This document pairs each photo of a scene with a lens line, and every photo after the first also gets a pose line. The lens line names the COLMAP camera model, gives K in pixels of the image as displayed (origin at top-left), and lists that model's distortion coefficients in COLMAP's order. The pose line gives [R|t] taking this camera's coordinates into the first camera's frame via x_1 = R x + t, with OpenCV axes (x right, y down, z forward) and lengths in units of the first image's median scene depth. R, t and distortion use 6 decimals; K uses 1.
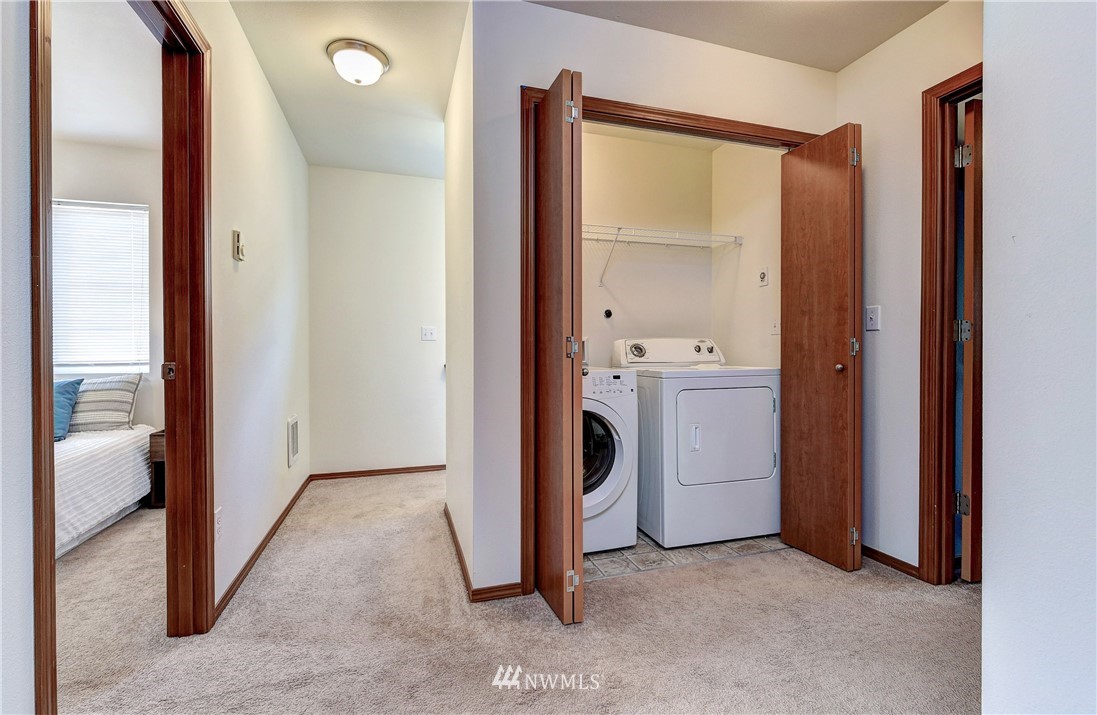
lens RADIAL K [[472.4, 0, 548.7], [0, 472.4, 357.1], [0, 0, 1]] dist [0.003093, -0.000575]
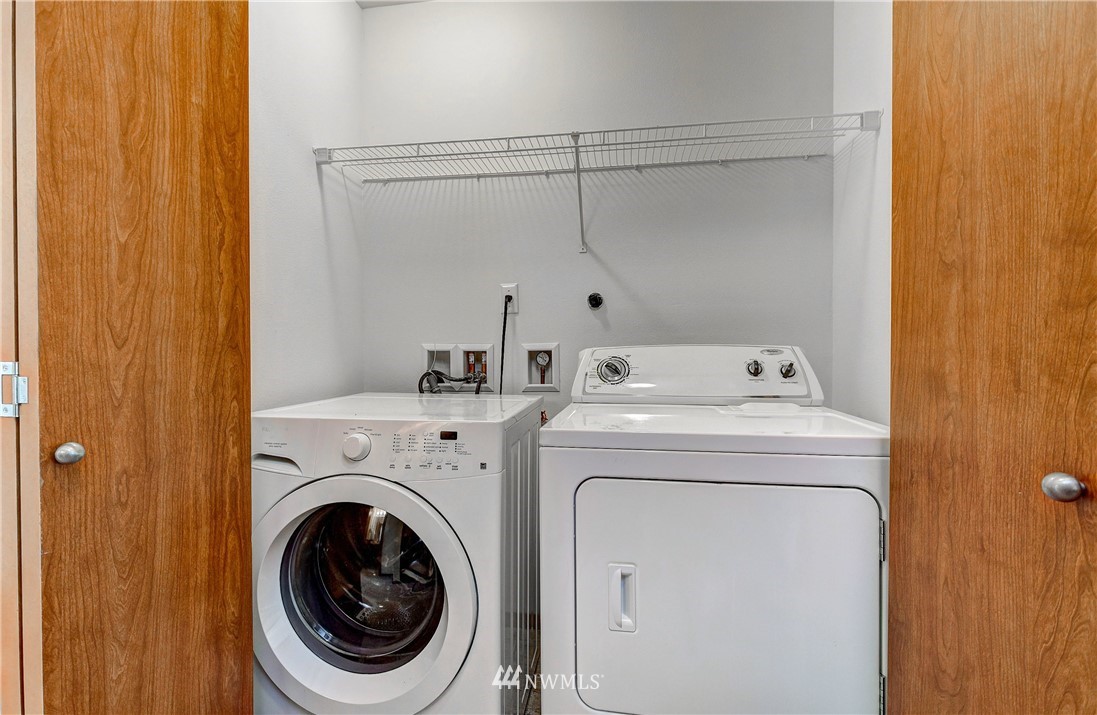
lens RADIAL K [[499.1, 0, 548.9], [0, 499.1, 357.6], [0, 0, 1]] dist [-0.001274, 0.000287]
pose [[0.898909, 0.010155, -0.438018, 0.346710], [-0.008053, 0.999945, 0.006654, -0.029600], [0.438062, -0.002454, 0.898942, 0.466686]]
